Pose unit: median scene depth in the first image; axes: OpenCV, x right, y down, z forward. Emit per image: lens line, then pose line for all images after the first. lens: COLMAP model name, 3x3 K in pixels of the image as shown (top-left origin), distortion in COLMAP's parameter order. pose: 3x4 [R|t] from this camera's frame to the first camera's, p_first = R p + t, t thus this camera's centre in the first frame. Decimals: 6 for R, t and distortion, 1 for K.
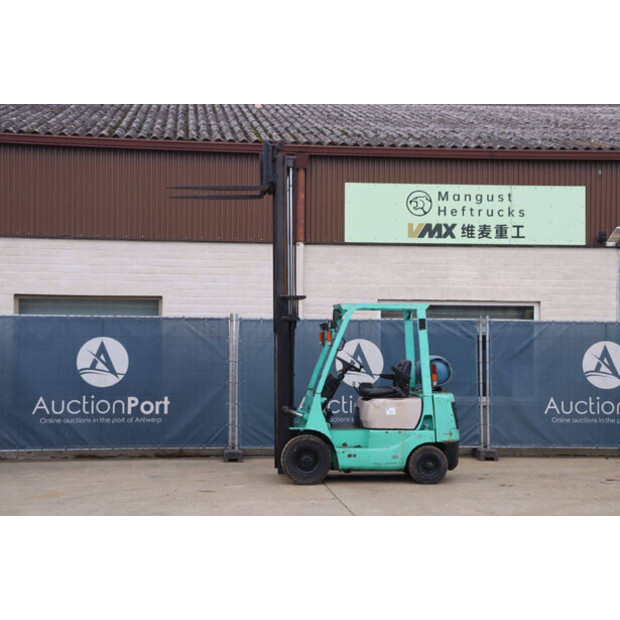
lens RADIAL K [[1098.3, 0, 308.8], [0, 1098.3, 312.2], [0, 0, 1]] dist [0.185220, 0.000000]
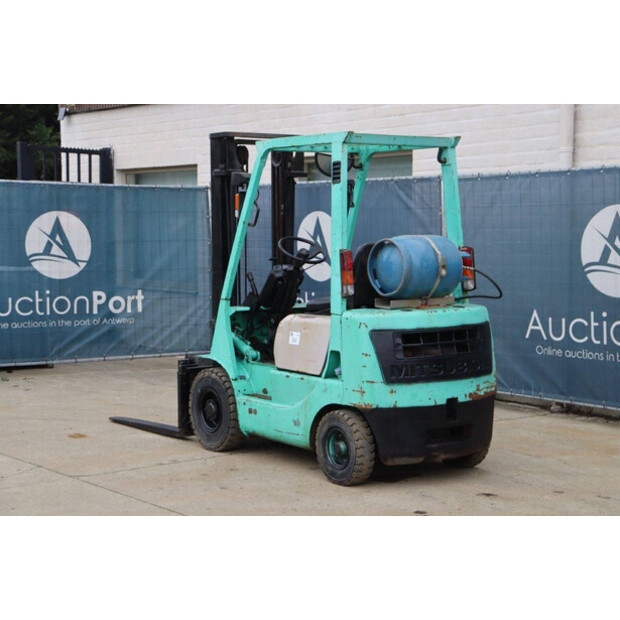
lens RADIAL K [[1210.9, 0, 312.0], [0, 1210.9, 316.6], [0, 0, 1]] dist [0.273258, 0.000000]
pose [[0.512598, 0.054223, -0.856915, 0.489106], [0.029527, 0.996301, 0.080706, 0.026716], [0.858121, -0.066672, 0.509101, 0.591928]]
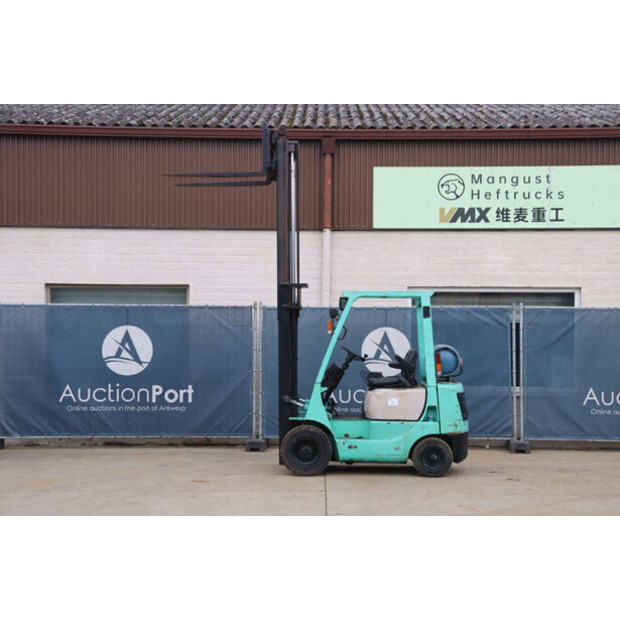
lens RADIAL K [[1098.3, 0, 309.6], [0, 1098.3, 312.5], [0, 0, 1]] dist [0.185220, 0.000000]
pose [[0.992831, -0.003387, -0.119480, 0.098497], [0.004818, 0.999920, 0.011691, -0.000497], [0.119431, -0.012183, 0.992768, 0.022720]]
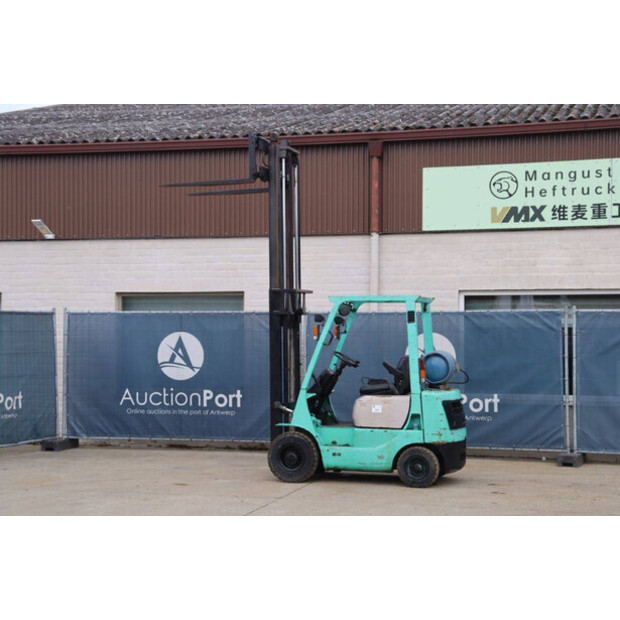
lens RADIAL K [[1098.3, 0, 314.9], [0, 1098.3, 311.7], [0, 0, 1]] dist [0.185220, 0.000000]
pose [[0.929097, -0.012939, -0.369611, 0.314827], [0.015234, 0.999879, 0.003290, 0.001906], [0.369523, -0.008687, 0.929181, 0.084170]]
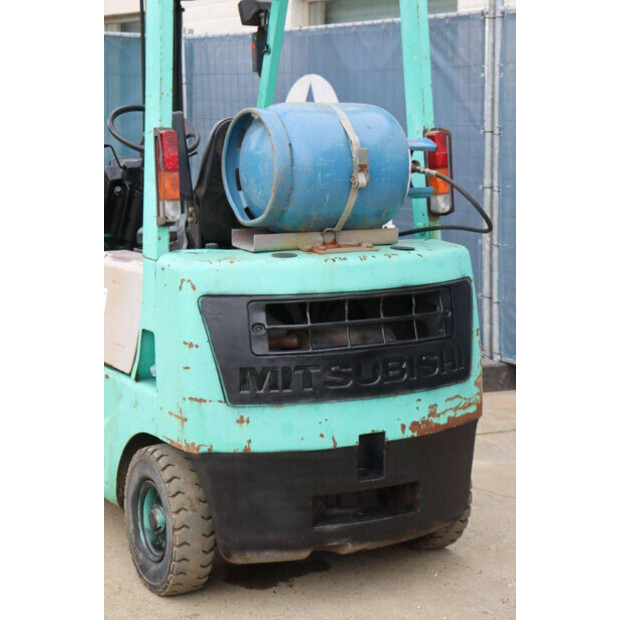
lens RADIAL K [[1361.6, 0, 307.4], [0, 1361.6, 310.0], [0, 0, 1]] dist [0.345531, 0.000000]
pose [[0.407849, 0.129332, -0.903843, 0.346635], [0.014810, 0.988850, 0.148178, 0.034788], [0.912929, -0.073820, 0.401387, 0.759345]]
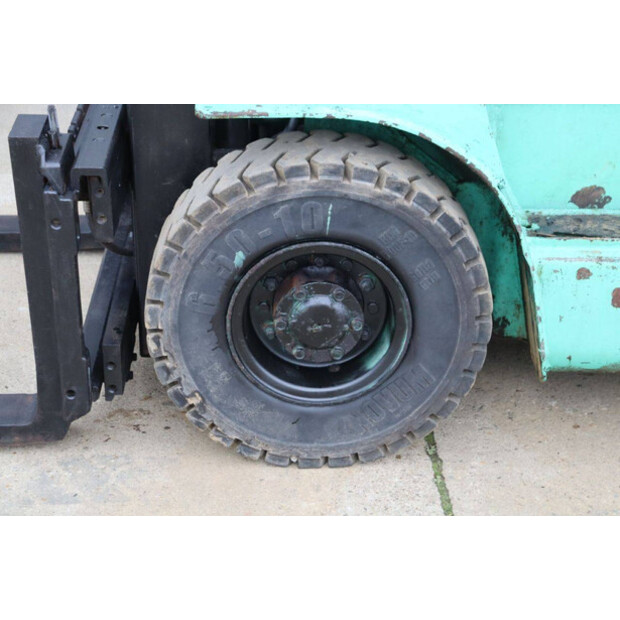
lens RADIAL K [[1271.9, 0, 313.5], [0, 1271.9, 310.8], [0, 0, 1]] dist [0.223123, 0.000000]
pose [[0.997434, 0.045130, -0.055574, 0.005374], [-0.012773, 0.876003, 0.482136, 0.044095], [0.070442, -0.480189, 0.874332, 0.709241]]
